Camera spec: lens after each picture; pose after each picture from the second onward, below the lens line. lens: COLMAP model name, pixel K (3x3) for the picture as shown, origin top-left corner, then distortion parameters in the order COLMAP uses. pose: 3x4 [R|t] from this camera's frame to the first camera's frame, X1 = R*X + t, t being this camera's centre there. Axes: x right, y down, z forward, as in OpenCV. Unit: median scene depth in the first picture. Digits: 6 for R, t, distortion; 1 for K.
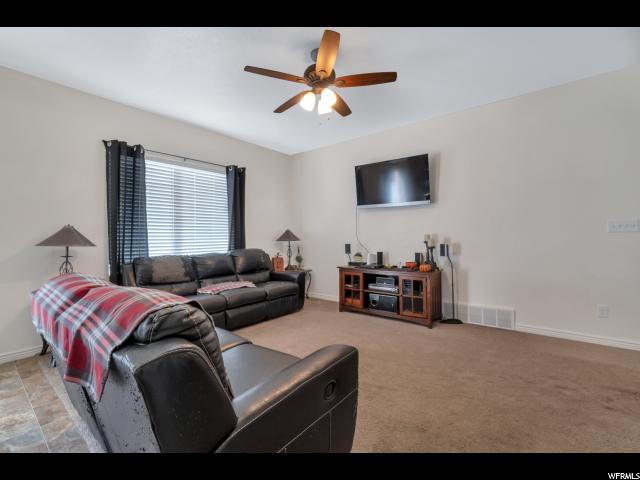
lens RADIAL K [[291.2, 0, 316.0], [0, 291.2, 239.2], [0, 0, 1]] dist [0.000618, -0.000726]
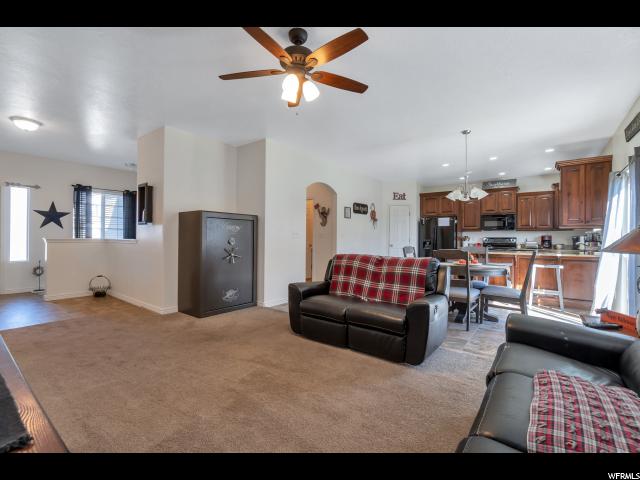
lens RADIAL K [[291.2, 0, 316.0], [0, 291.2, 239.2], [0, 0, 1]] dist [0.000618, -0.000726]
pose [[-0.999911, -0.001241, -0.013314, -0.018853], [-0.001423, 0.999905, 0.013692, -0.013186], [0.013296, 0.013710, -0.999818, 1.209410]]
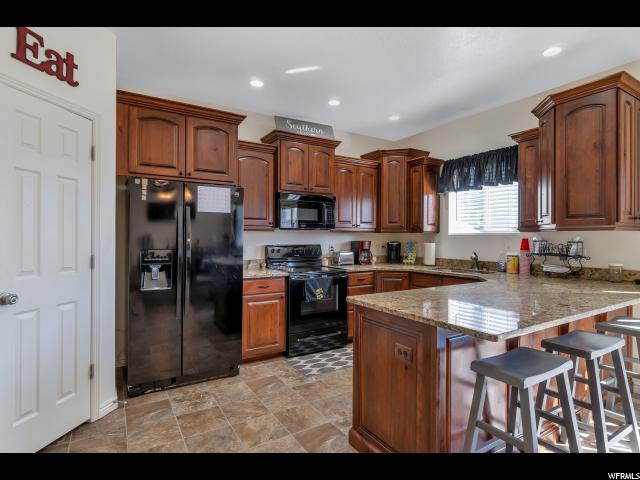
lens RADIAL K [[334.4, 0, 320.0], [0, 334.4, 240.0], [0, 0, 1]] dist [-0.002007, -0.000425]
pose [[-0.340242, 0.012085, -0.940260, -0.318204], [-0.005316, 0.999877, 0.014775, -0.030871], [0.940323, 0.010025, -0.340136, -0.279494]]
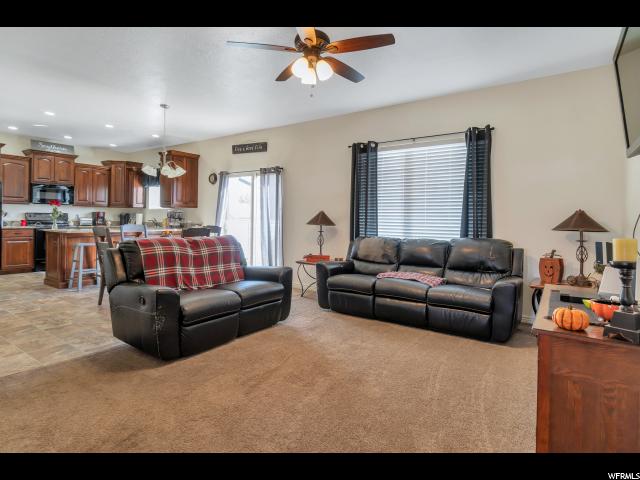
lens RADIAL K [[349.5, 0, 320.9], [0, 349.5, 222.8], [0, 0, 1]] dist [-0.004313, 0.000005]
pose [[0.066631, 0.019085, -0.997595, 0.689757], [-0.022507, 0.999591, 0.017620, -0.013113], [0.997524, 0.021279, 0.067034, 0.626432]]
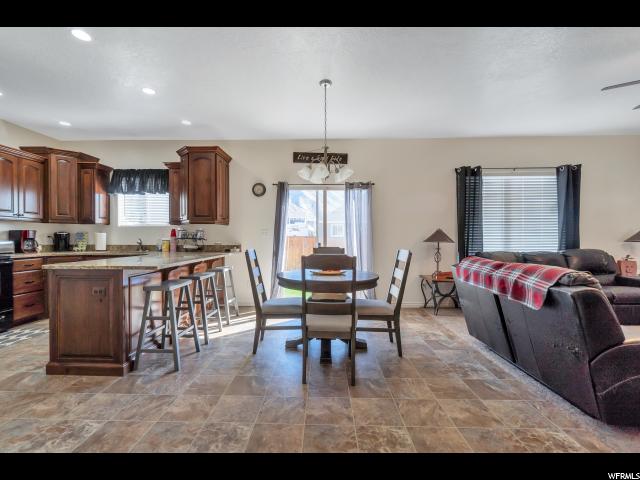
lens RADIAL K [[291.2, 0, 316.0], [0, 291.2, 239.2], [0, 0, 1]] dist [0.000618, -0.000726]
pose [[0.601641, 0.012245, -0.798673, 0.002866], [-0.009312, 0.999922, 0.008316, 0.001268], [0.798712, 0.002434, 0.601708, -0.327584]]
